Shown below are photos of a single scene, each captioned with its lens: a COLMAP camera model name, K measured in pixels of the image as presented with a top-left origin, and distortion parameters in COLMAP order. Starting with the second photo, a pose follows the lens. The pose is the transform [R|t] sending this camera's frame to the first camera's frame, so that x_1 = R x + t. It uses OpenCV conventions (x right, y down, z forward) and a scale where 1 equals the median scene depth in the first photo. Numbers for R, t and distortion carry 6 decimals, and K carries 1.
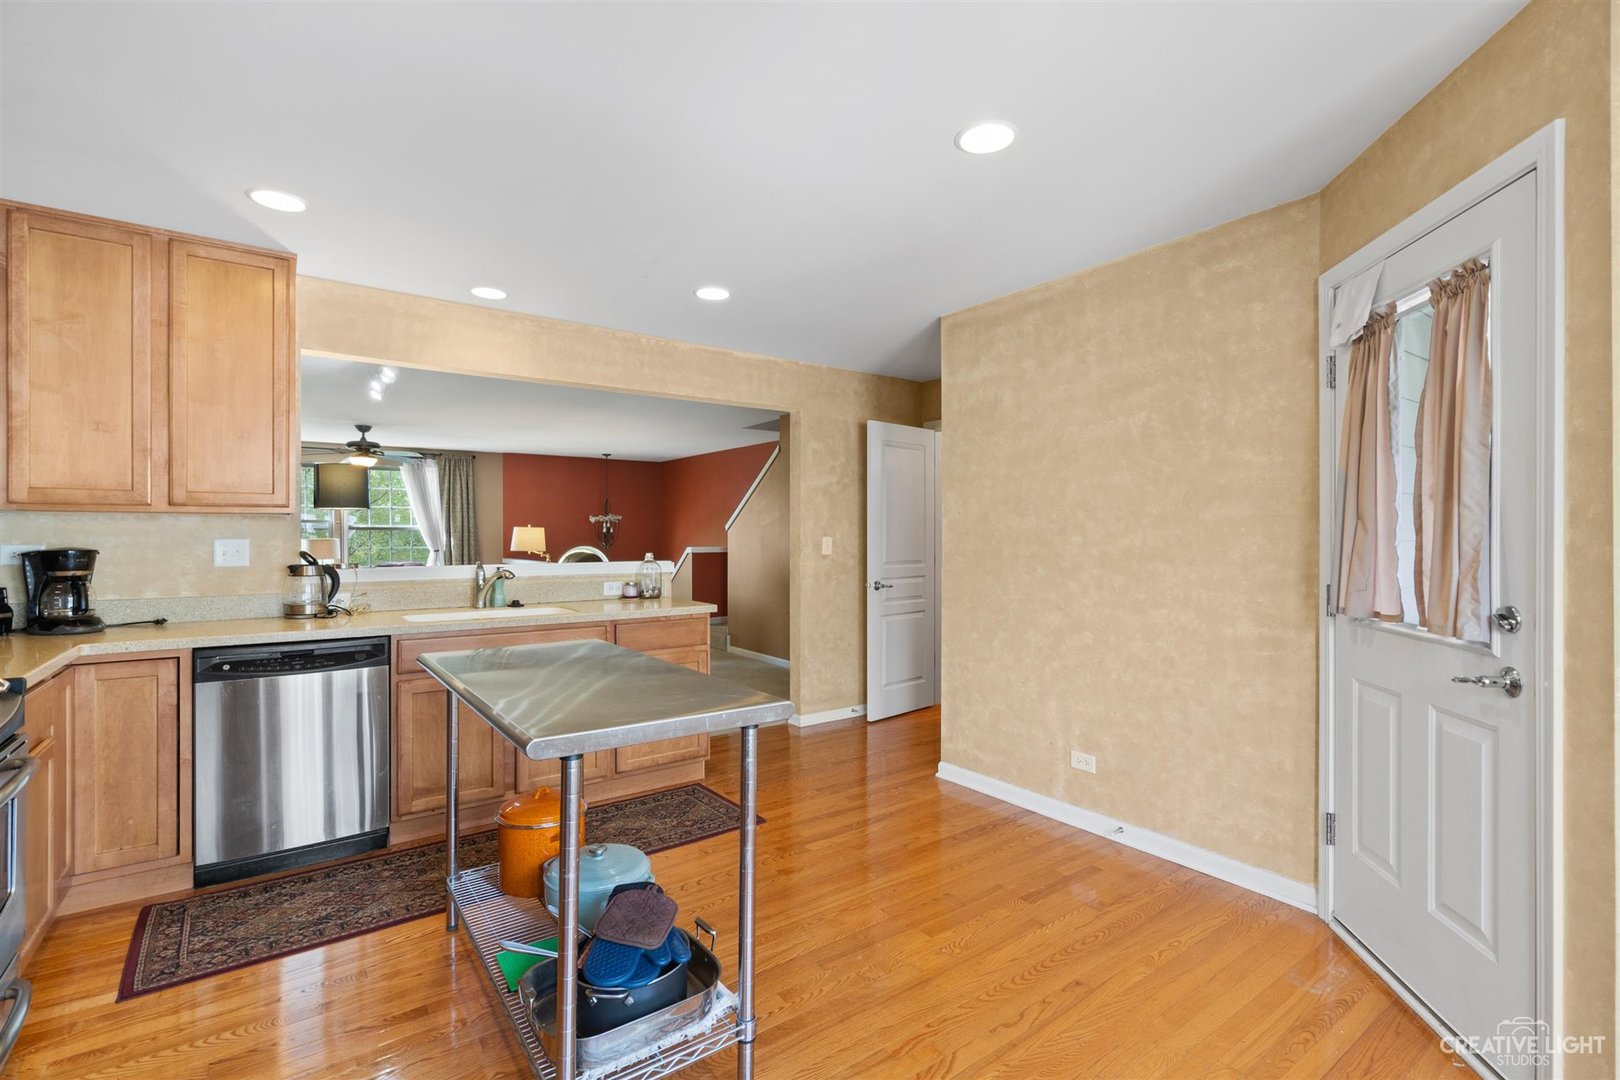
lens RADIAL K [[742.6, 0, 815.4], [0, 742.6, 537.6], [0, 0, 1]] dist [-0.001421, 0.000125]
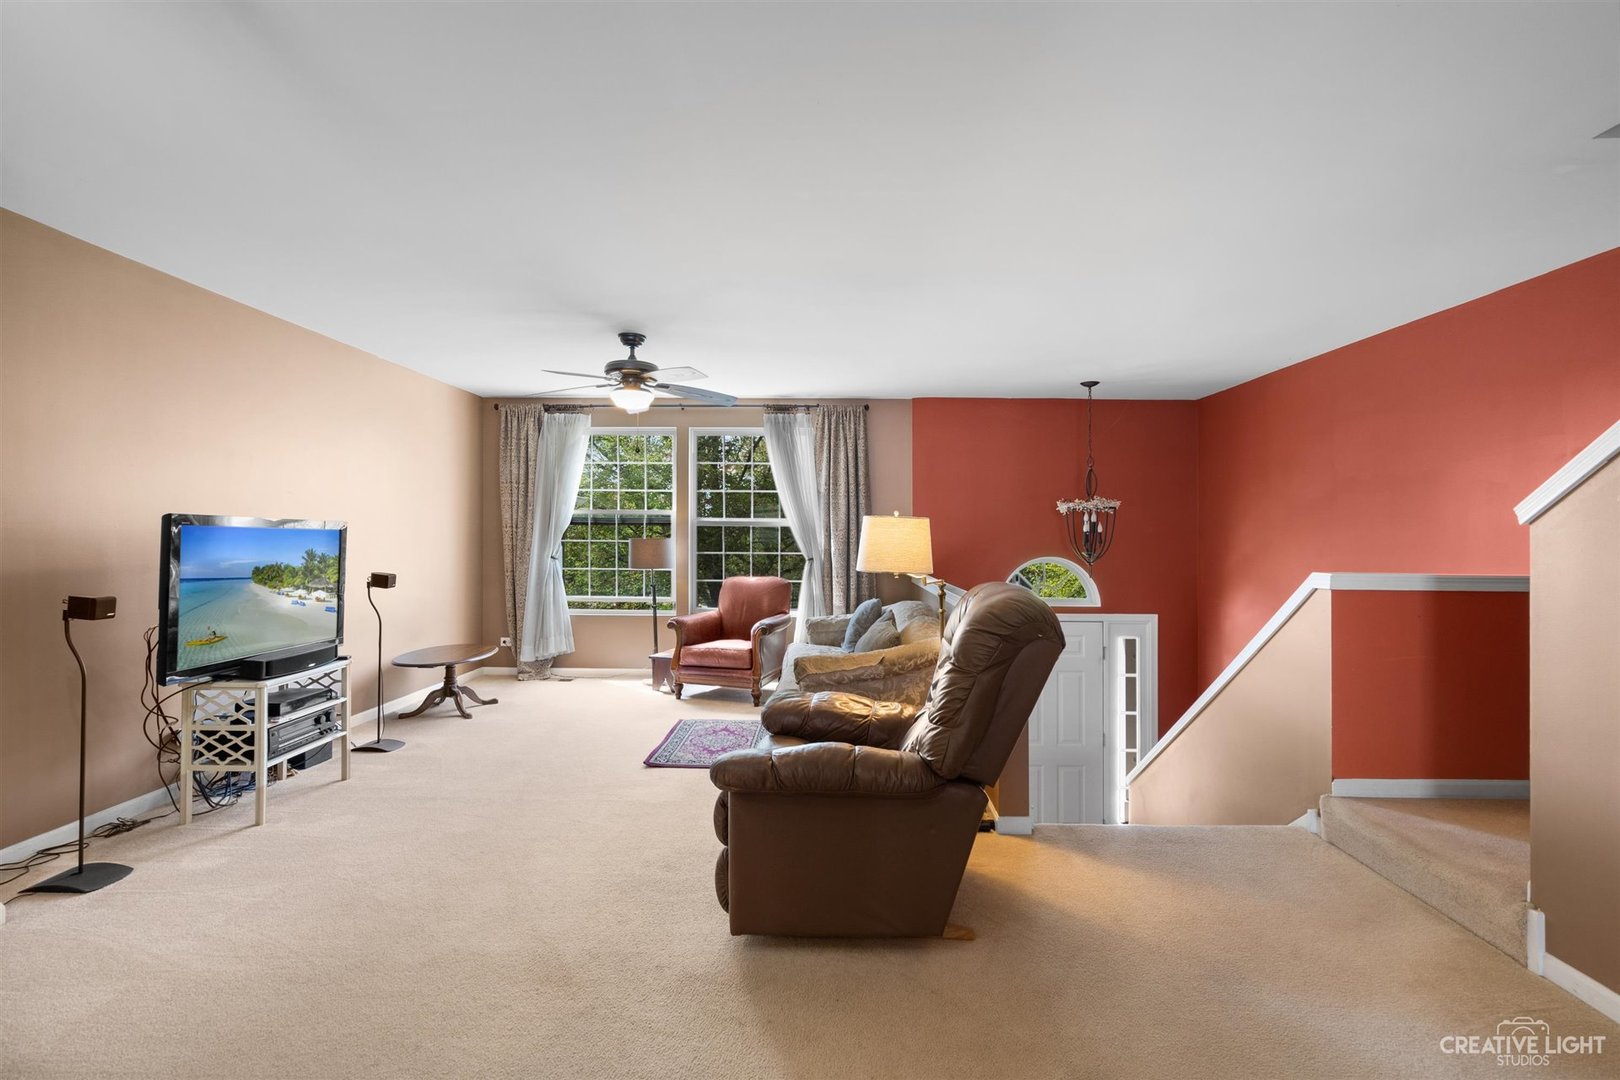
lens RADIAL K [[742.6, 0, 815.4], [0, 742.6, 537.6], [0, 0, 1]] dist [-0.001421, 0.000125]
pose [[0.803718, 0.009433, -0.594935, -0.374527], [-0.011786, 0.999931, -0.000069, -0.002871], [0.594893, 0.007068, 0.803774, 1.387324]]
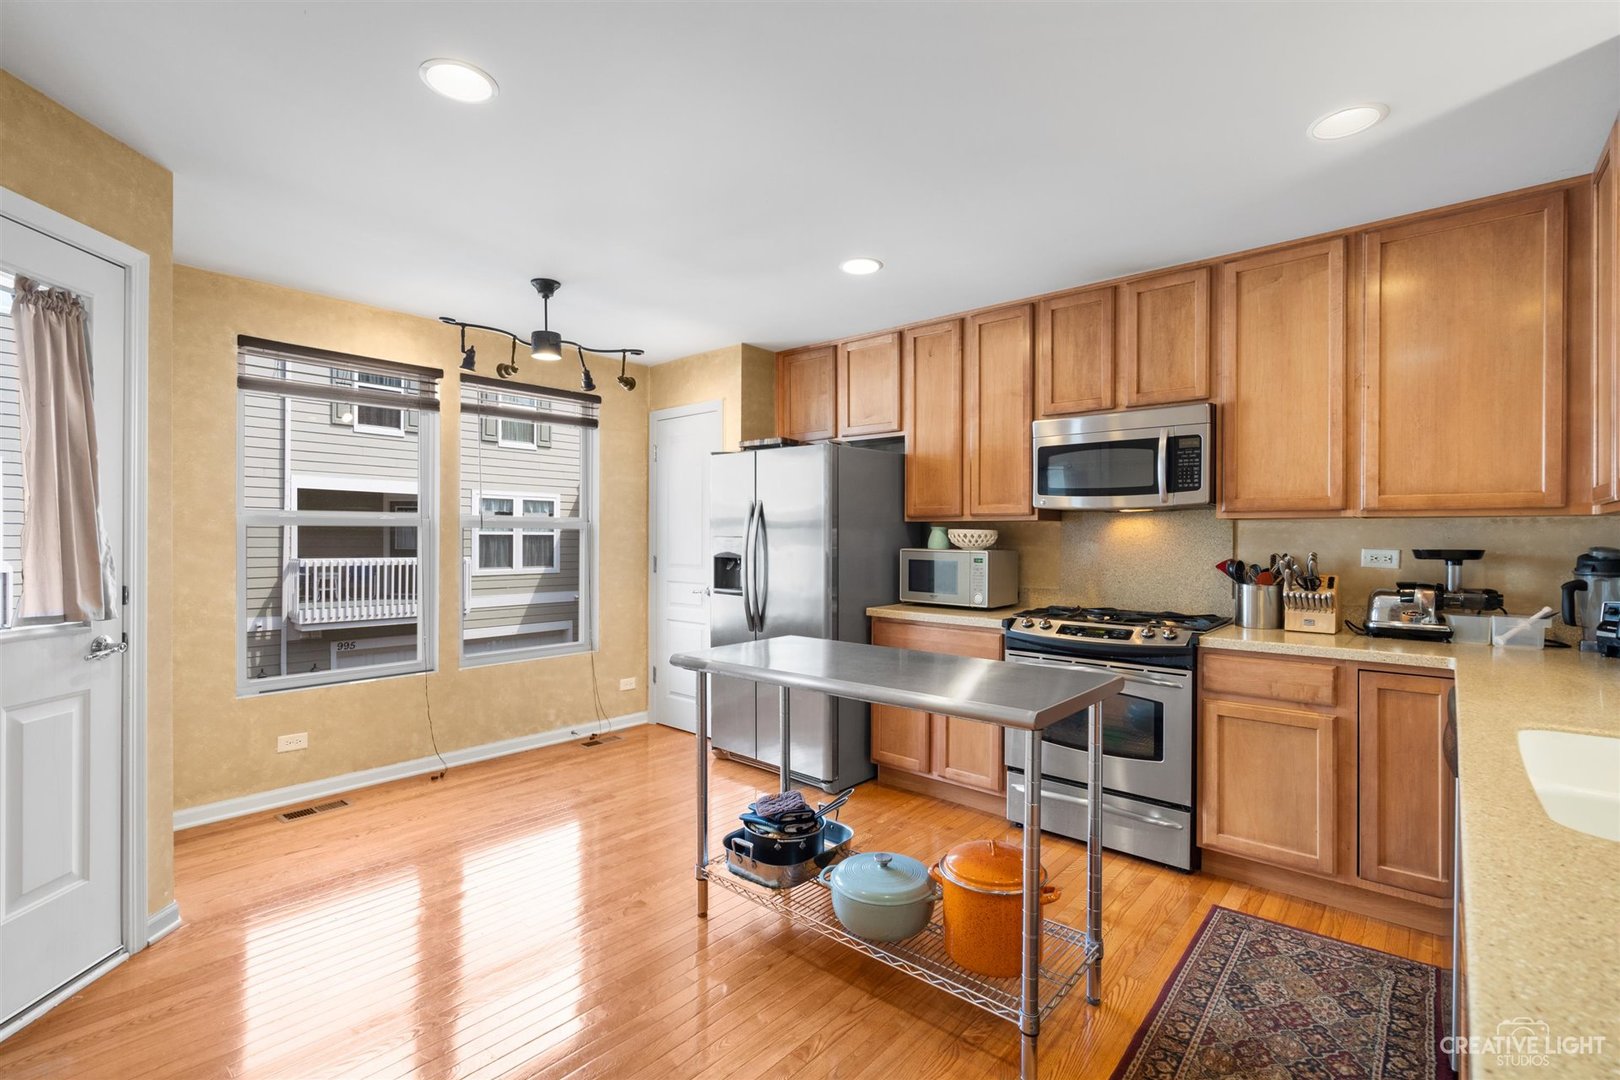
lens RADIAL K [[742.6, 0, 815.4], [0, 742.6, 537.6], [0, 0, 1]] dist [-0.001421, 0.000125]
pose [[-0.972523, -0.003709, -0.232777, 0.014309], [-0.004565, 0.999985, 0.003137, -0.004843], [0.232761, 0.004114, -0.972525, 1.158992]]
